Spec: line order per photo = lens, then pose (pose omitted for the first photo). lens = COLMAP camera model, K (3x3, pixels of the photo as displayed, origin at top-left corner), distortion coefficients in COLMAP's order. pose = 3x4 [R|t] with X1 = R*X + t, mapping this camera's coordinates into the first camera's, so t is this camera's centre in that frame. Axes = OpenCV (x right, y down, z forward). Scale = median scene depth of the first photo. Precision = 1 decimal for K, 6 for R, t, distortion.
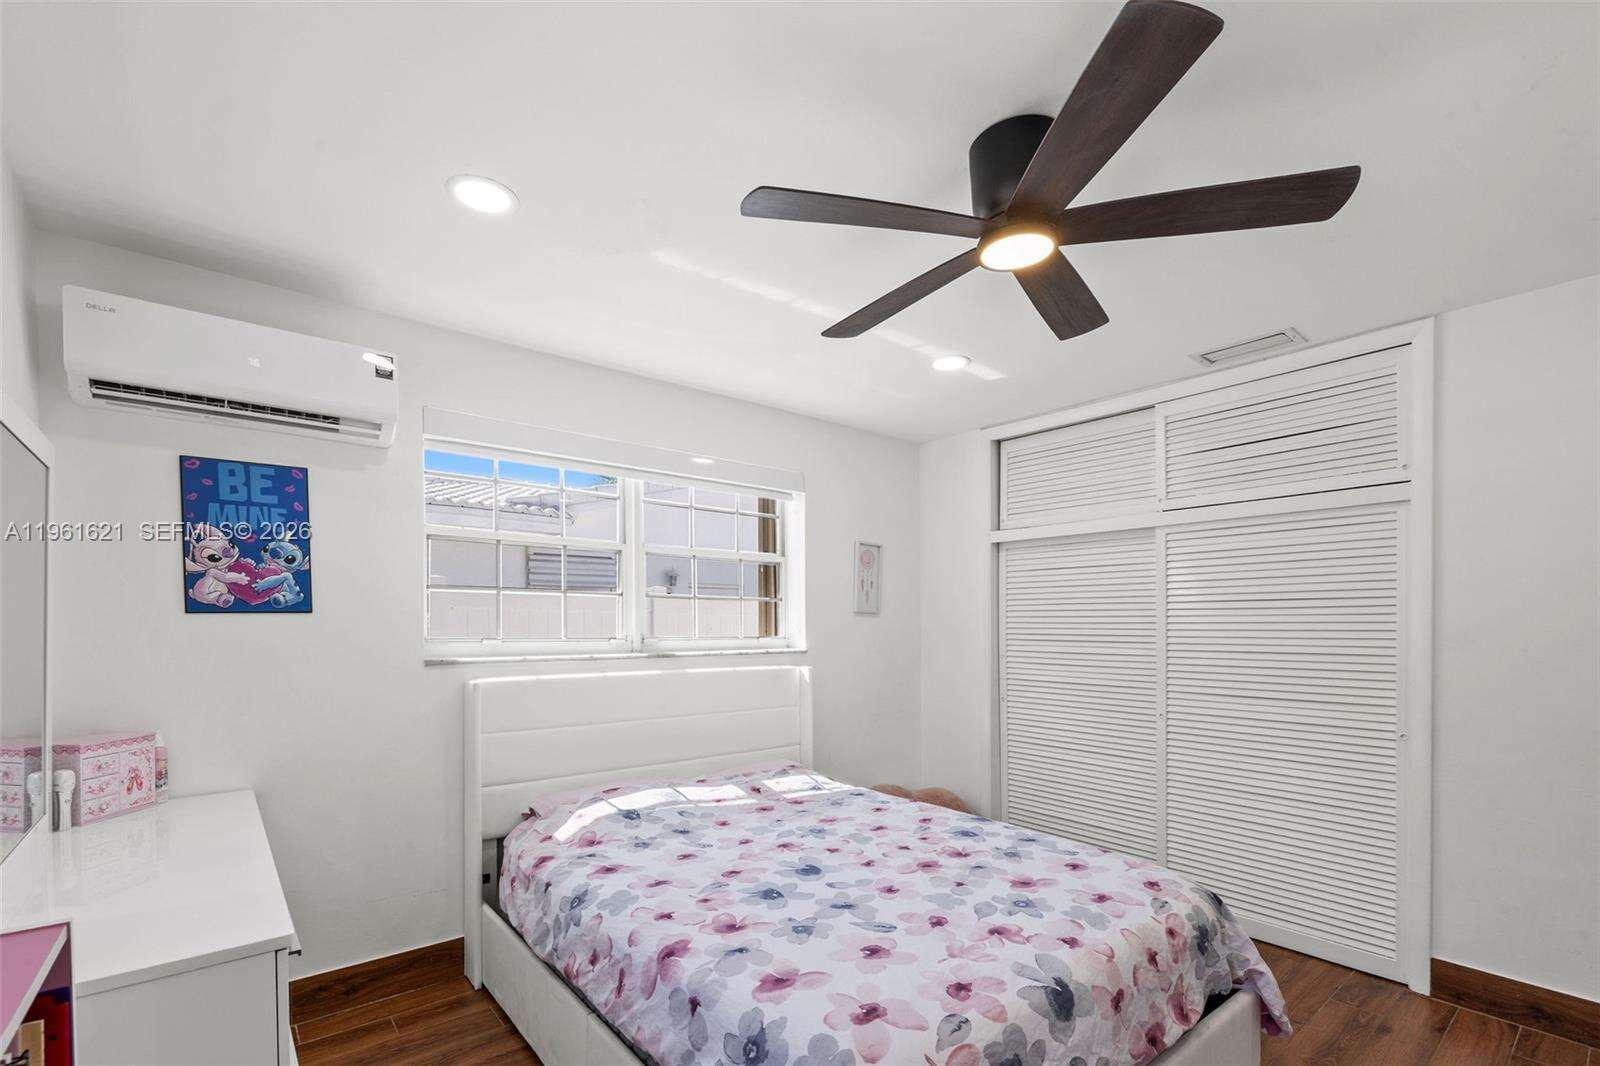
lens RADIAL K [[706.8, 0, 795.5], [0, 706.8, 633.6], [0, 0, 1]] dist [-0.001797, -0.000119]
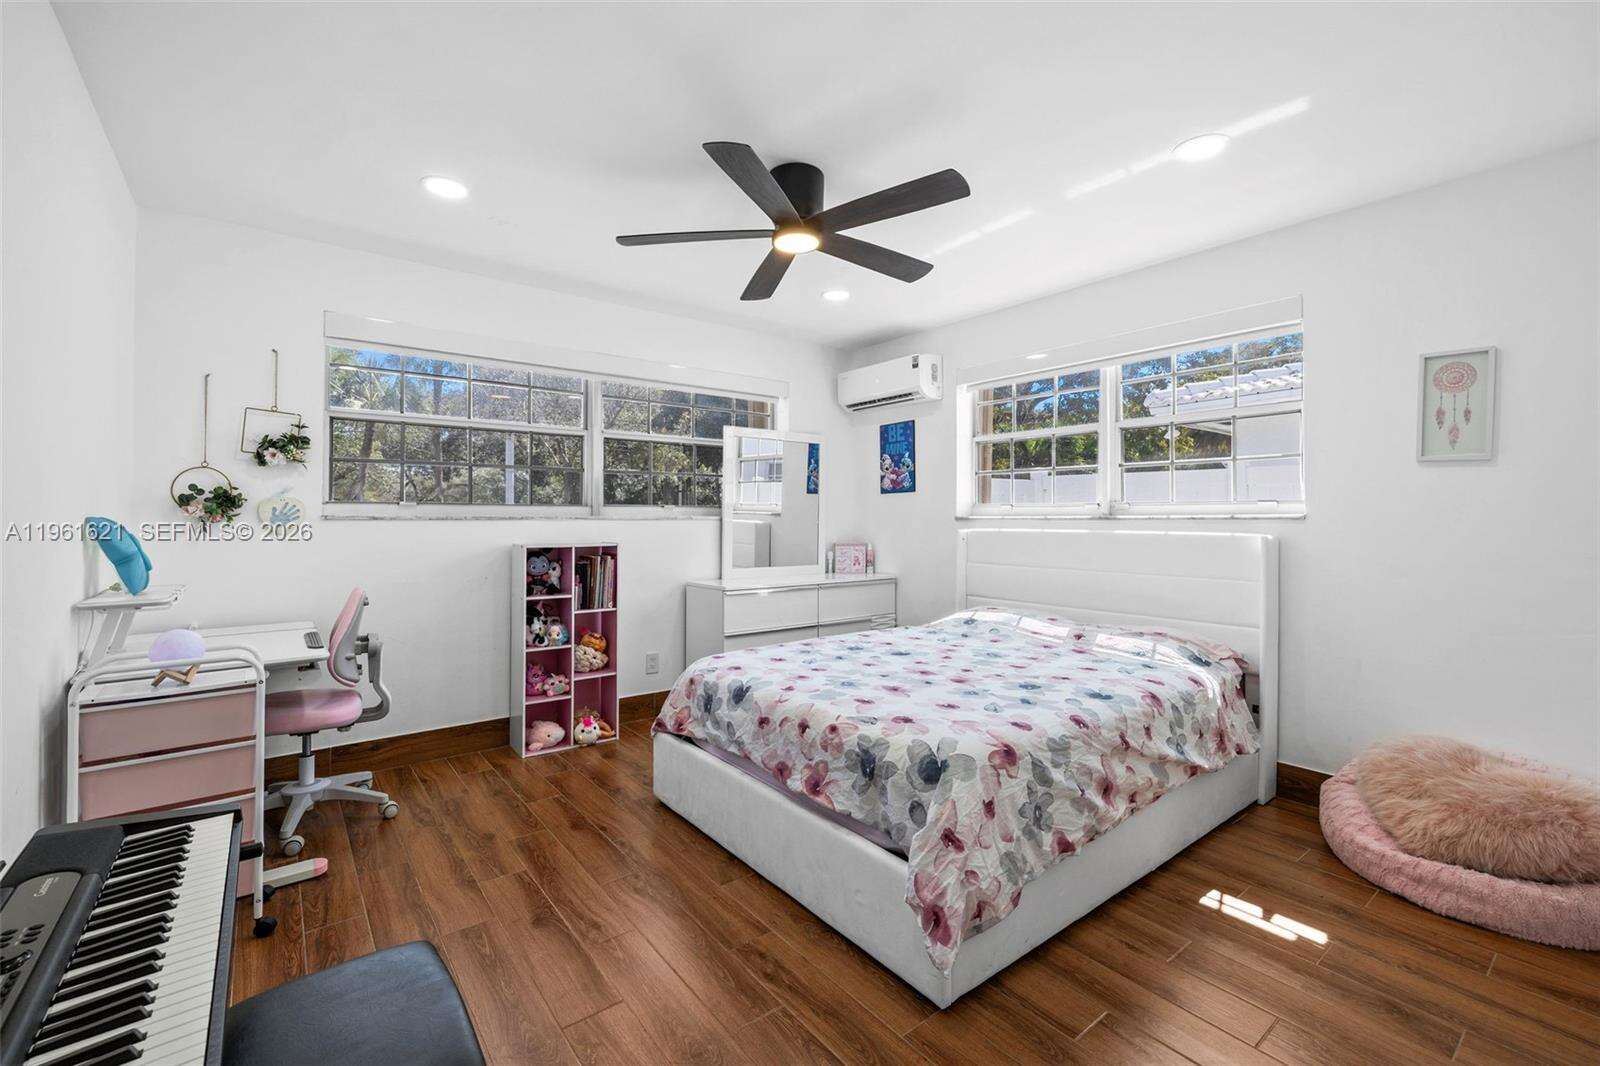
lens RADIAL K [[691.6, 0, 814.8], [0, 691.6, 520.0], [0, 0, 1]] dist [-0.002561, 0.000136]
pose [[-0.006061, 0.000765, -0.999981, 1.375531], [-0.009794, 0.999952, 0.000824, 0.056164], [0.999934, 0.009798, -0.006053, 0.785450]]
